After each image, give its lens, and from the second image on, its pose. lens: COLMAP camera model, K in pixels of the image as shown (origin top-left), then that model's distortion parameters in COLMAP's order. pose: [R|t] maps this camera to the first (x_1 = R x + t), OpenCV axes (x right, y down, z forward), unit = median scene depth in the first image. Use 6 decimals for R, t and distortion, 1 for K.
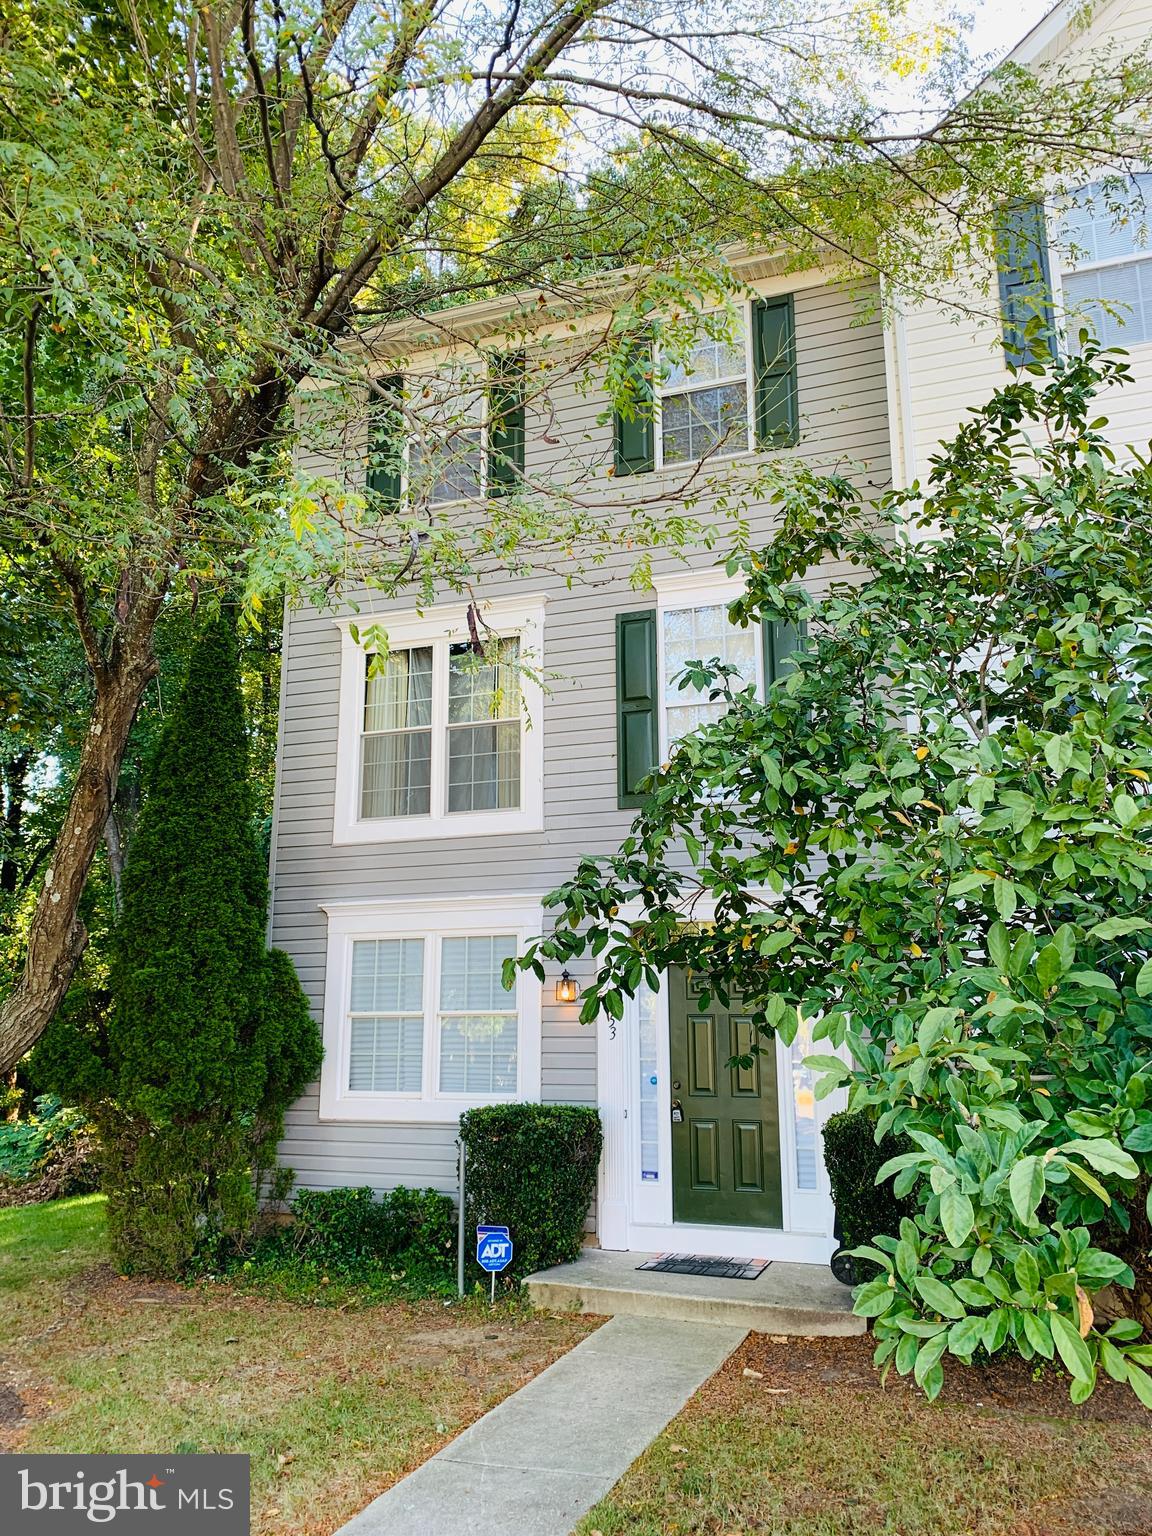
lens RADIAL K [[1176.4, 0, 580.4], [0, 1176.4, 768.0], [0, 0, 1]] dist [0.066958, -0.080840]
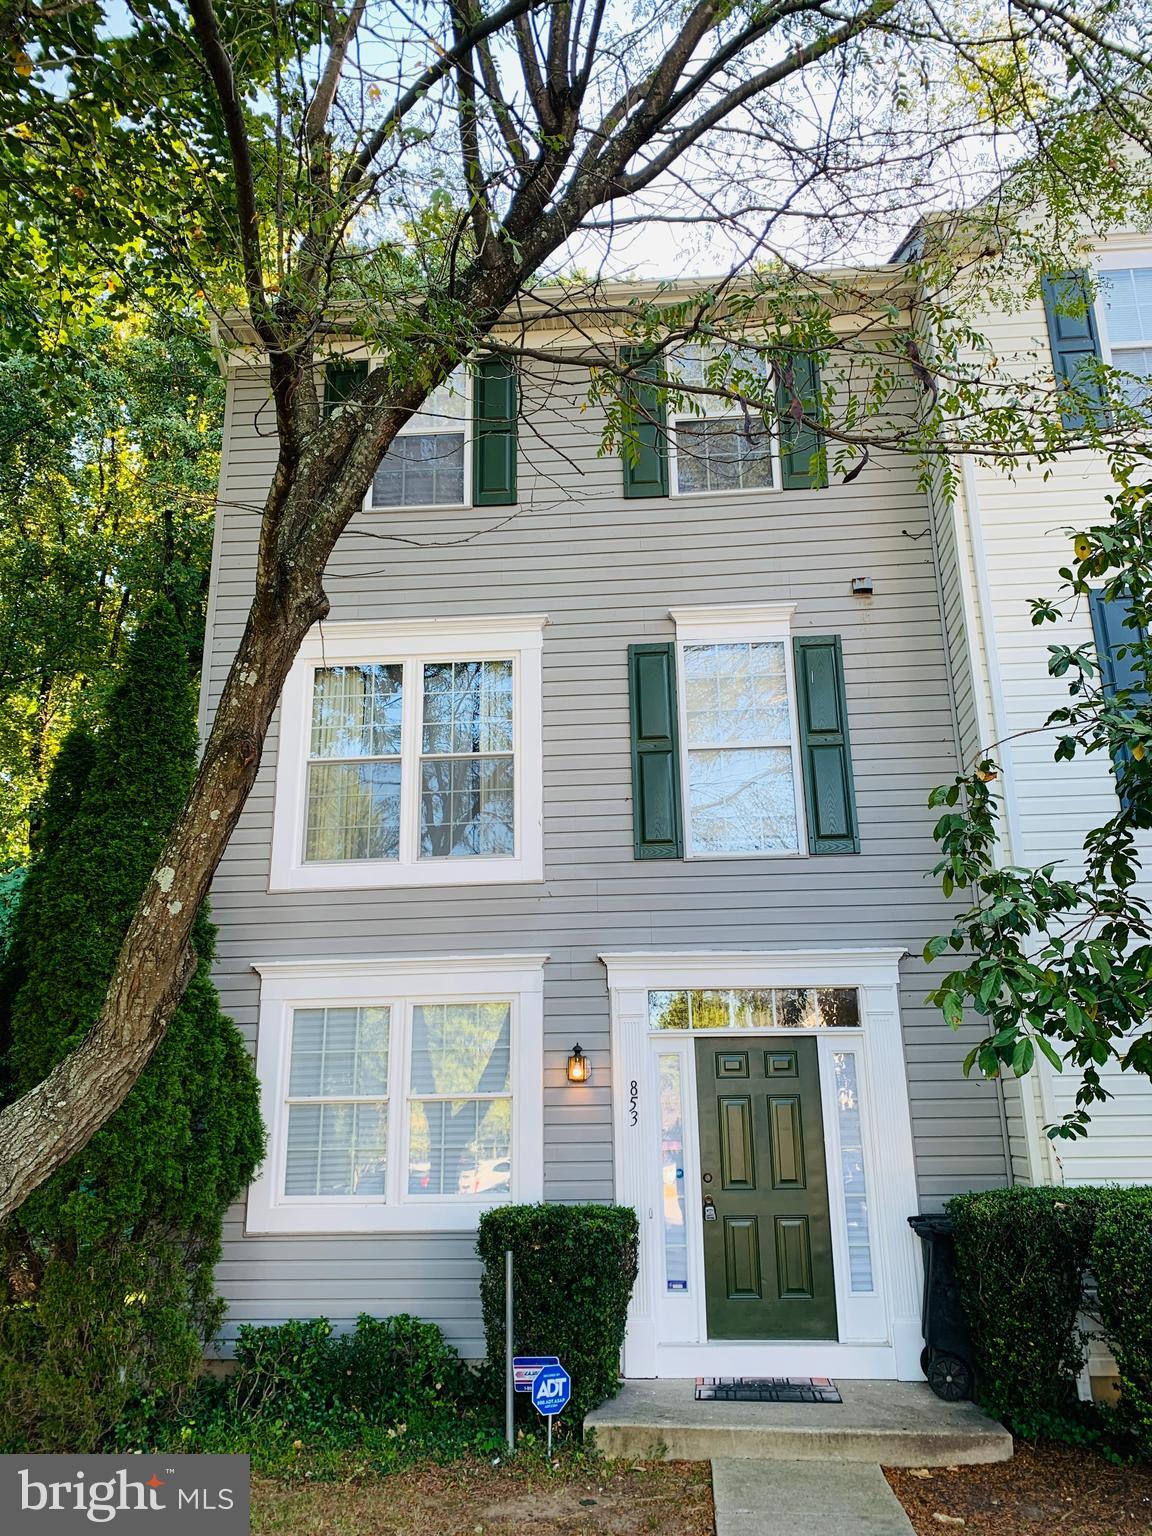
lens RADIAL K [[1176.4, 0, 578.2], [0, 1176.4, 770.4], [0, 0, 1]] dist [0.066958, -0.080840]
pose [[0.962942, 0.067083, 0.261232, -0.255785], [-0.045426, 0.995077, -0.088081, 0.050517], [-0.265854, 0.072950, 0.961249, 0.160437]]
